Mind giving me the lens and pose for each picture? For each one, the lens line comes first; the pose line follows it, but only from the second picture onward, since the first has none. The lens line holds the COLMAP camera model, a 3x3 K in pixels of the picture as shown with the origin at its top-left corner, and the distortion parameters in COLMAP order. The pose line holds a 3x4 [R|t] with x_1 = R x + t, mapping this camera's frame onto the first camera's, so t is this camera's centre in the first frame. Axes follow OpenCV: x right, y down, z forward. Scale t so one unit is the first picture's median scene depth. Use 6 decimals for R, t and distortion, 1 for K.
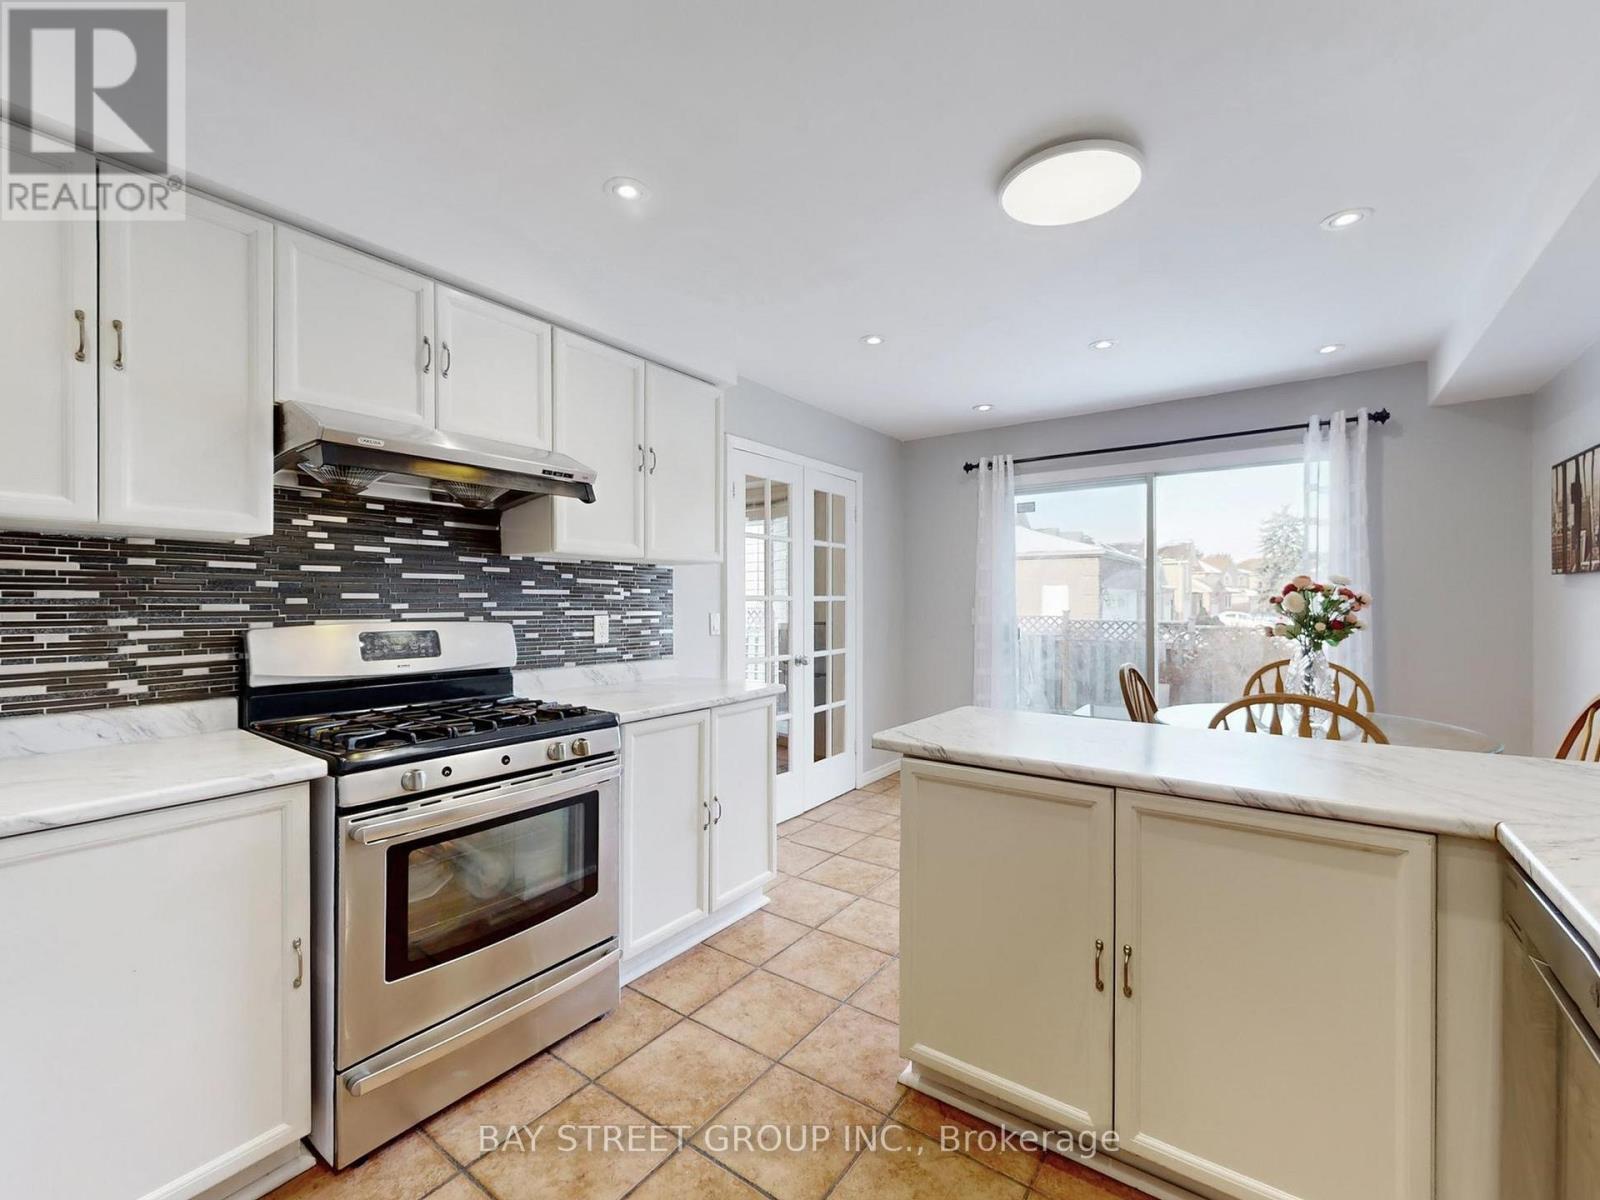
lens RADIAL K [[685.0, 0, 794.9], [0, 685.0, 604.5], [0, 0, 1]] dist [0.014672, 0.000178]
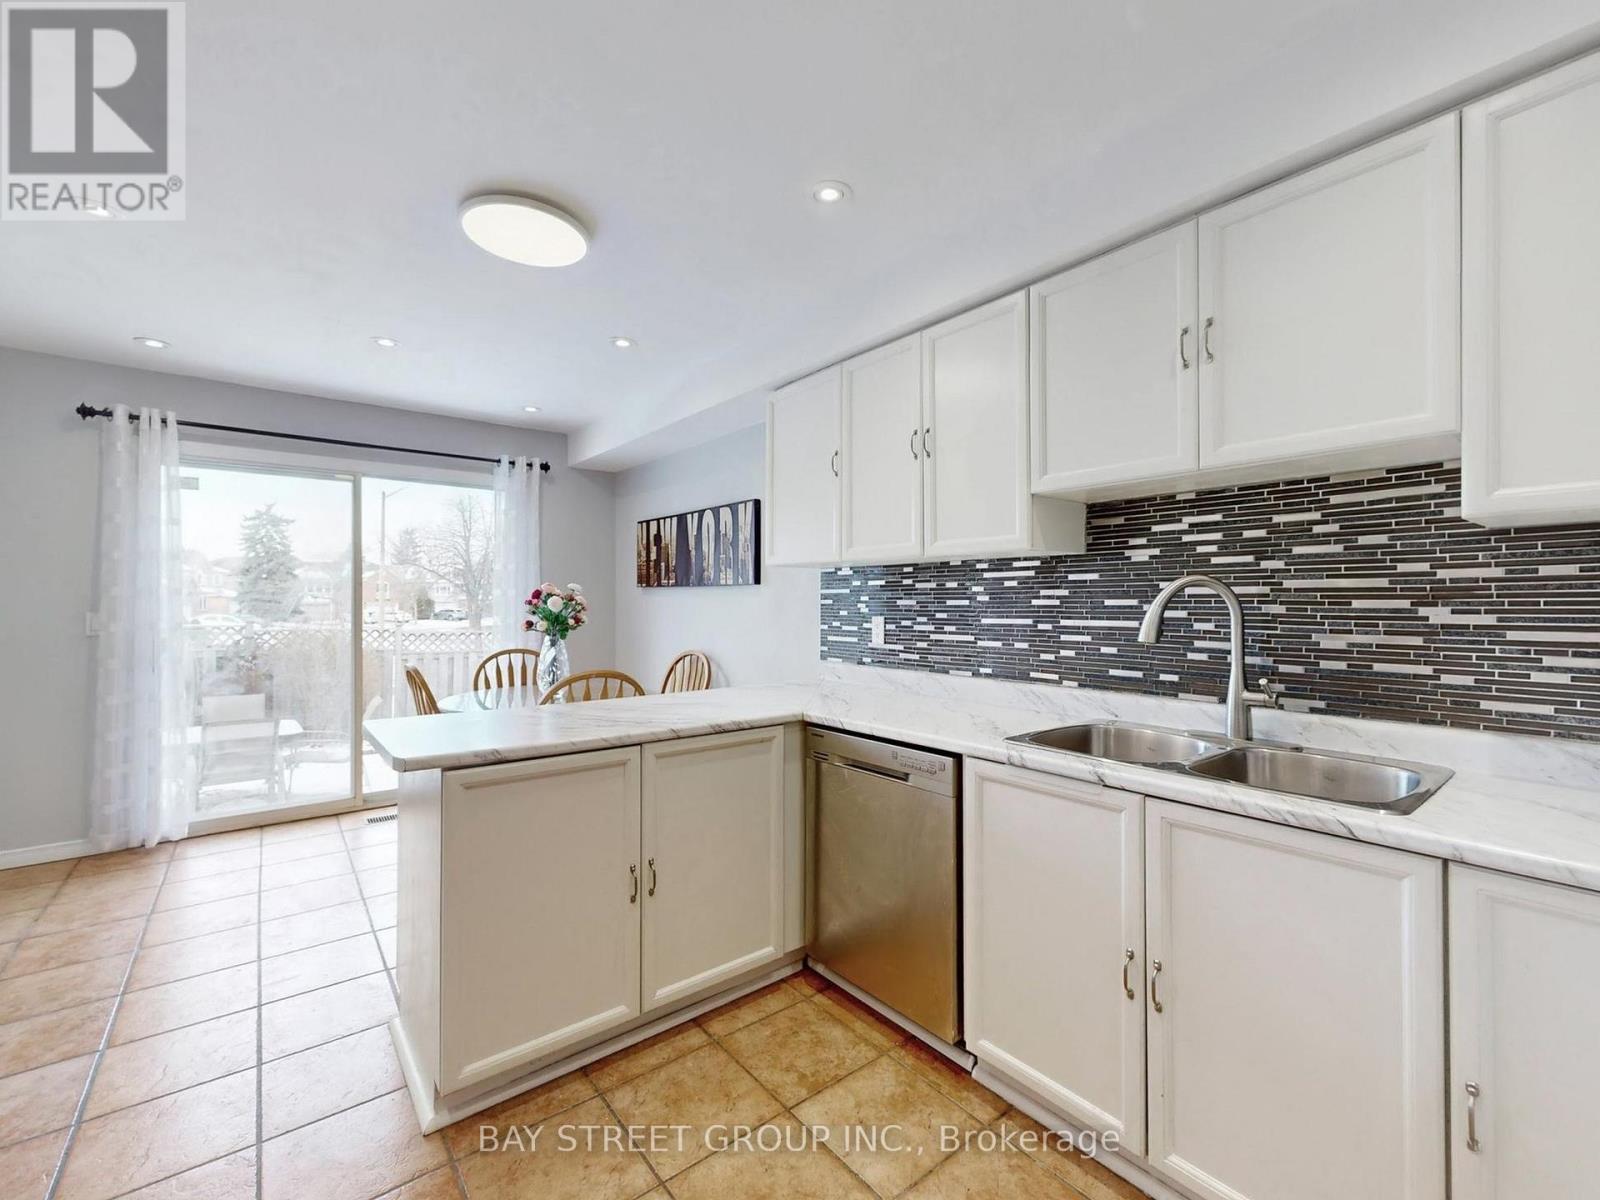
lens RADIAL K [[683.2, 0, 808.1], [0, 683.2, 595.3], [0, 0, 1]] dist [0.000565, -0.000111]
pose [[0.270607, 0.011756, 0.962618, -0.382307], [0.002755, 0.999912, -0.012986, -0.000939], [-0.962686, 0.006167, 0.270551, 0.178976]]
